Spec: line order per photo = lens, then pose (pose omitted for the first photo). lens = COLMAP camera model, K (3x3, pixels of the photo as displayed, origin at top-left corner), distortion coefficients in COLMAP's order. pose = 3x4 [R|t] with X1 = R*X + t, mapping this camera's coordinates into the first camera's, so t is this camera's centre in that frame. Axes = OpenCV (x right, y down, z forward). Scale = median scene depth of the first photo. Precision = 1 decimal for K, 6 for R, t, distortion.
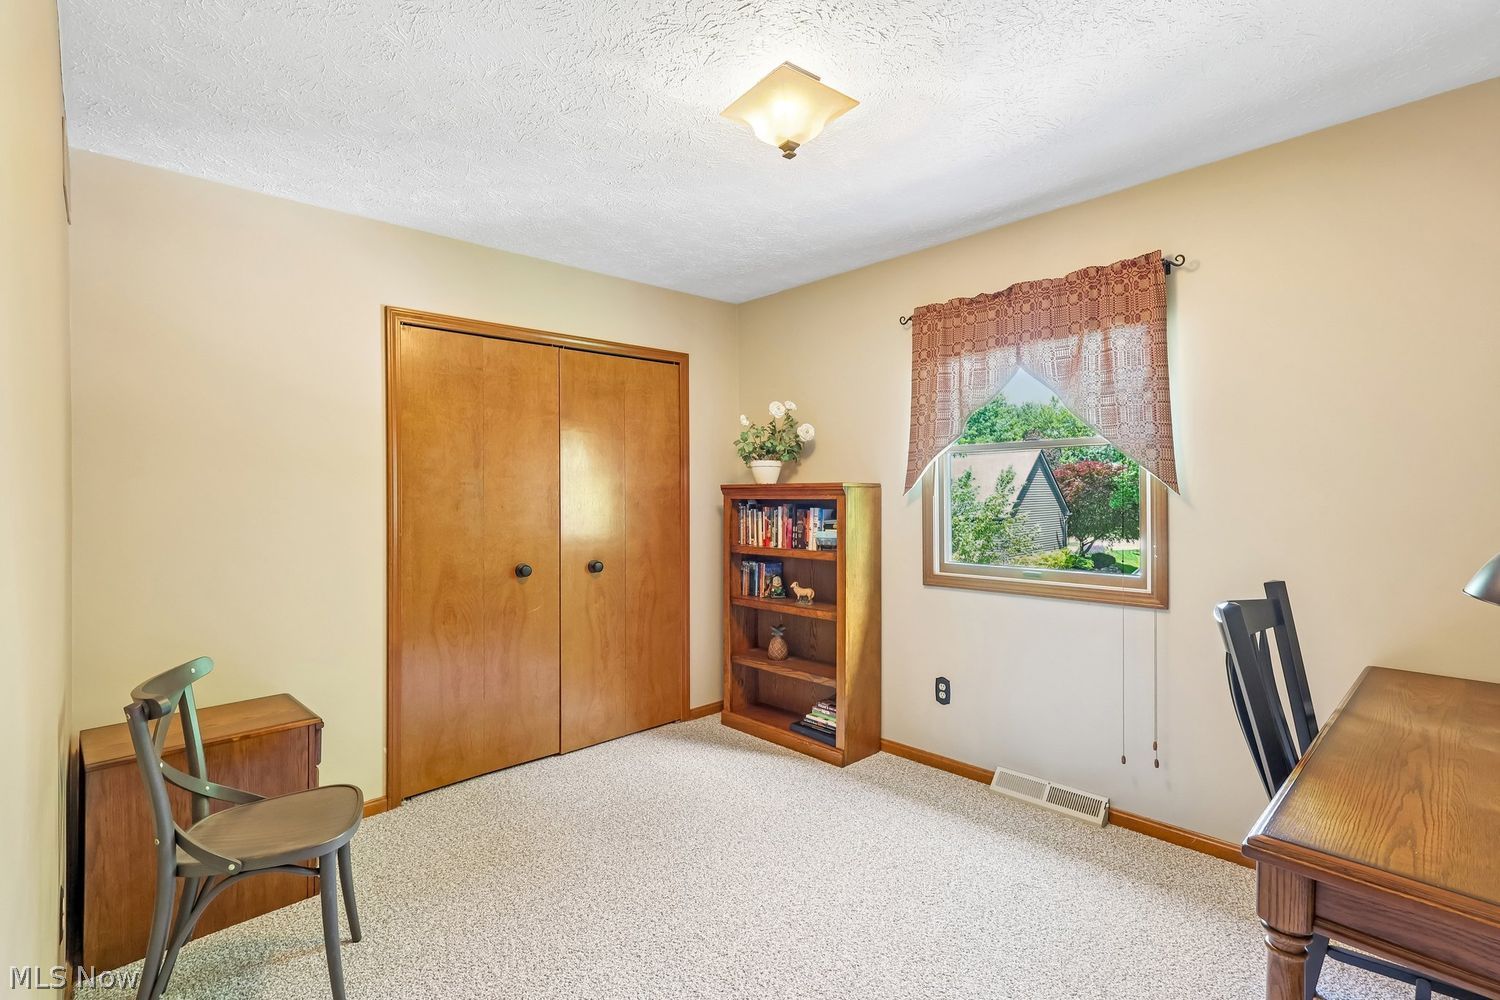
lens RADIAL K [[694.1, 0, 749.7], [0, 694.1, 497.6], [0, 0, 1]] dist [0.001932, 0.000306]
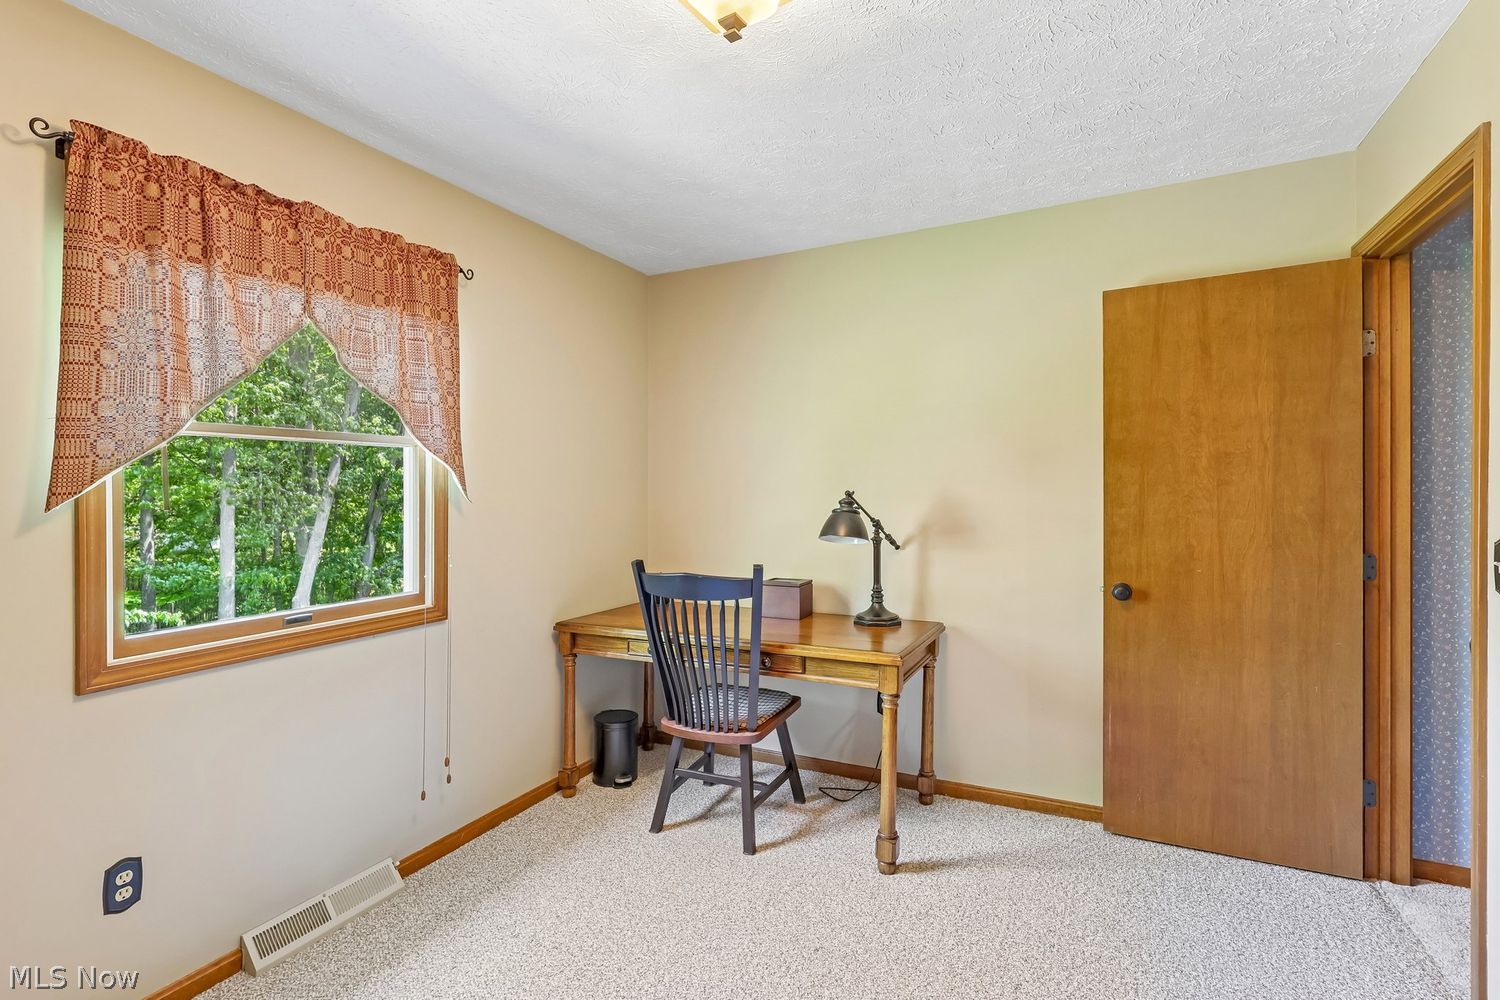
lens RADIAL K [[694.1, 0, 749.6], [0, 694.1, 492.0], [0, 0, 1]] dist [0.001932, 0.000306]
pose [[-0.360085, -0.000222, 0.932919, -0.415060], [0.006287, 0.999977, 0.002664, -0.016273], [-0.932898, 0.006825, -0.360075, 0.823135]]
